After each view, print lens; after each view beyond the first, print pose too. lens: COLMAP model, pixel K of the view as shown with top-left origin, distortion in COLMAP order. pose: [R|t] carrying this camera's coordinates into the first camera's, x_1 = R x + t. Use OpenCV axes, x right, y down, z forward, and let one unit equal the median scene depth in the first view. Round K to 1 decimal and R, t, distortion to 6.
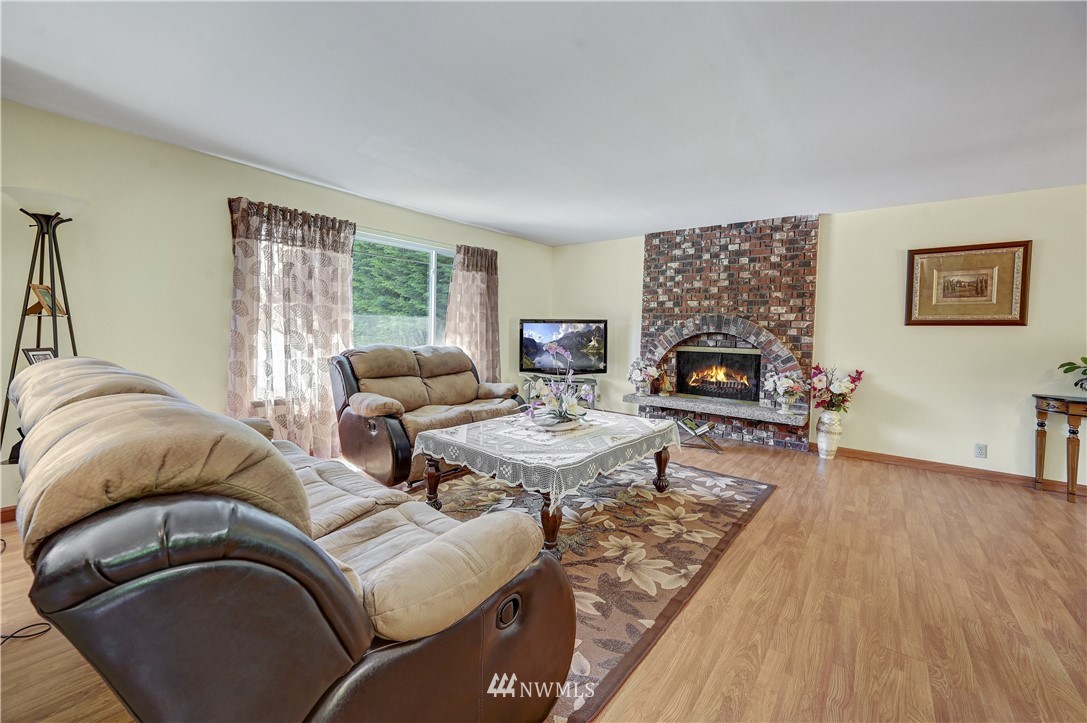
lens RADIAL K [[435.0, 0, 544.6], [0, 435.0, 347.0], [0, 0, 1]] dist [-0.001371, -0.000176]
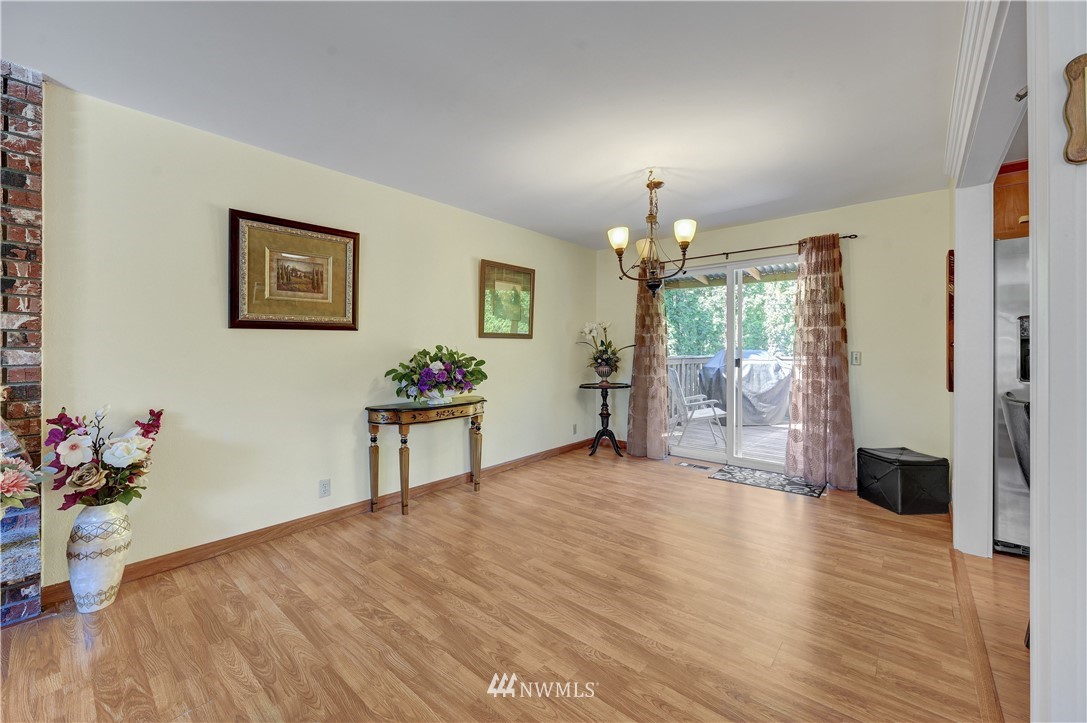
lens RADIAL K [[435.0, 0, 544.3], [0, 435.0, 346.3], [0, 0, 1]] dist [-0.001371, -0.000176]
pose [[0.058967, -0.016816, 0.998118, 0.242795], [0.046103, 0.998837, 0.014105, -0.011696], [-0.997195, 0.045185, 0.059674, 0.542277]]
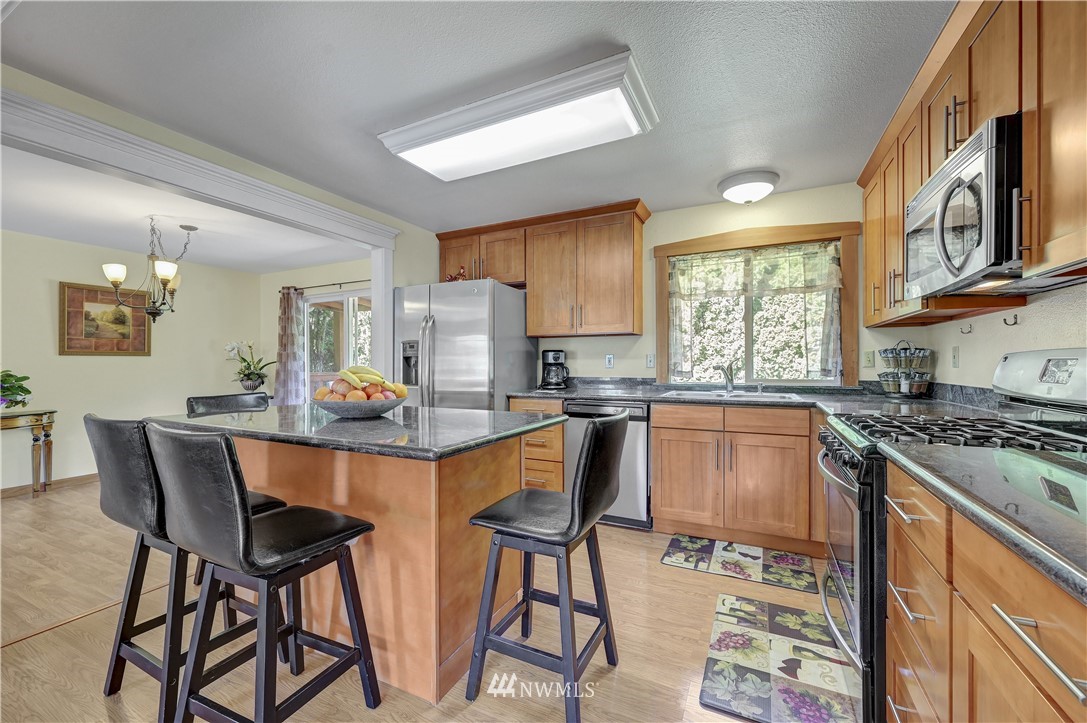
lens RADIAL K [[435.0, 0, 547.9], [0, 435.0, 366.2], [0, 0, 1]] dist [-0.001371, -0.000176]
pose [[-0.191329, -0.027943, 0.981128, -0.056839], [0.045245, 0.998281, 0.037254, 0.018093], [-0.980483, 0.051519, -0.189736, -0.257925]]
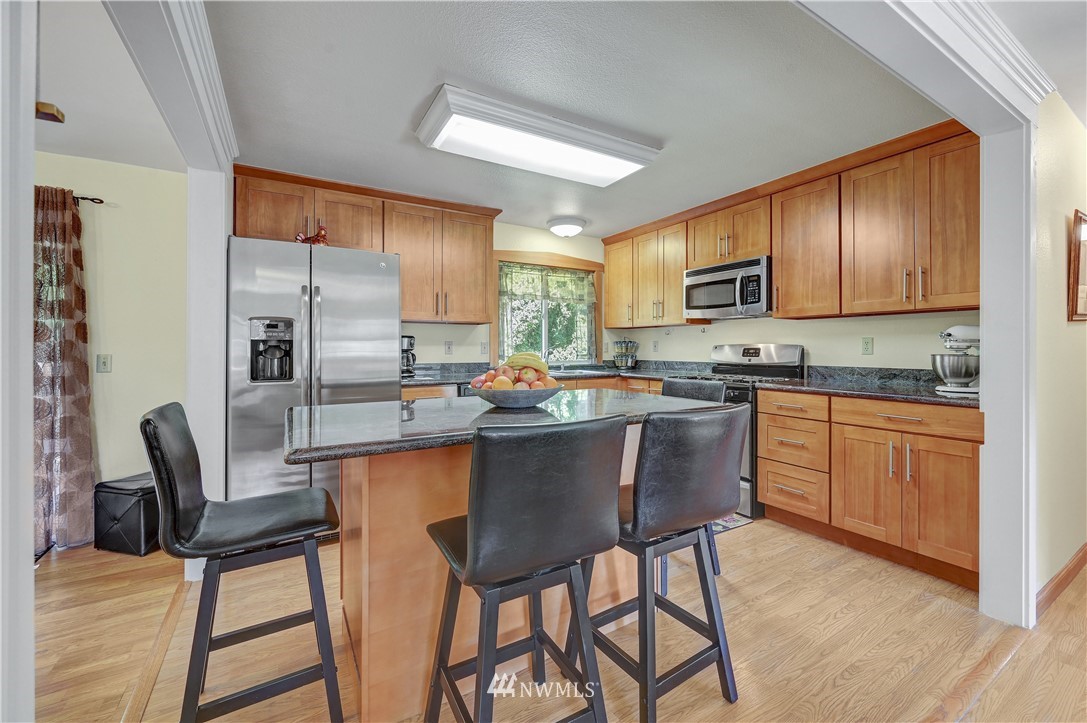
lens RADIAL K [[435.0, 0, 543.1], [0, 435.0, 348.0], [0, 0, 1]] dist [-0.001371, -0.000176]
pose [[-0.926531, -0.019267, 0.375724, 0.287819], [-0.000661, 0.998770, 0.049587, -0.001918], [-0.376217, 0.045696, -0.925404, 0.307531]]
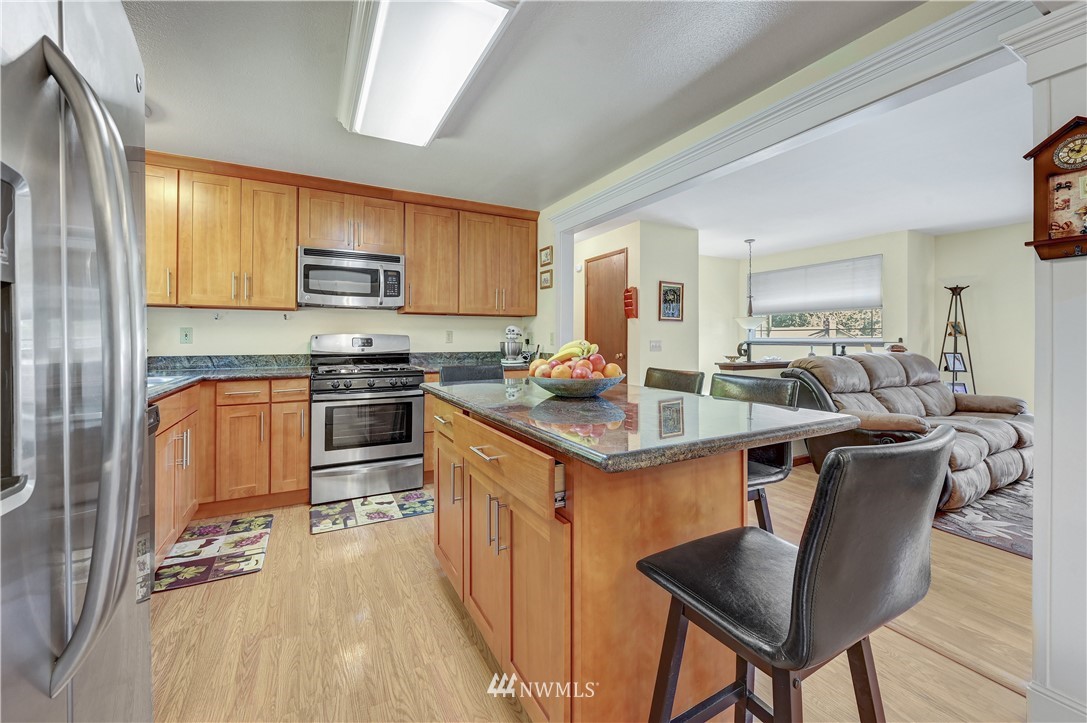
lens RADIAL K [[435.0, 0, 549.1], [0, 435.0, 339.9], [0, 0, 1]] dist [-0.001371, -0.000176]
pose [[-0.412674, -0.018610, -0.910689, 0.947678], [-0.050414, 0.998725, 0.002436, 0.026358], [0.909483, 0.046917, -0.413086, 0.038026]]
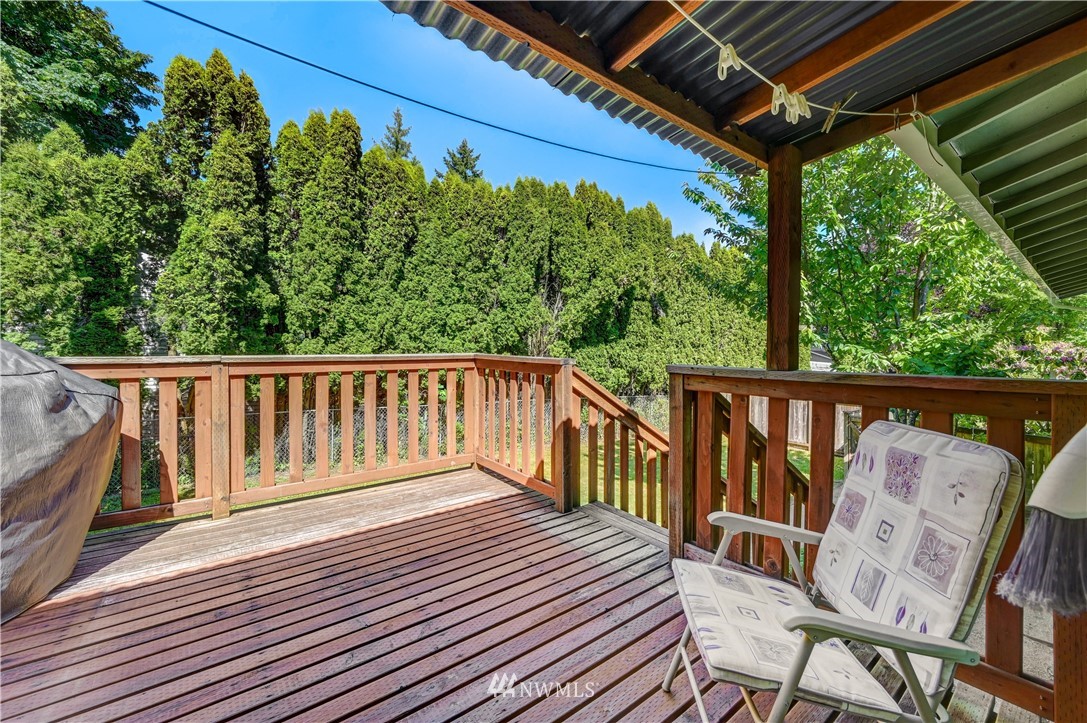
lens RADIAL K [[435.0, 0, 544.0], [0, 435.0, 353.5], [0, 0, 1]] dist [-0.001371, -0.000176]
pose [[-0.966367, -0.038180, 0.254318, 1.419891], [-0.019948, 0.997067, 0.073885, 0.044074], [-0.256393, 0.066327, -0.964294, 0.034528]]
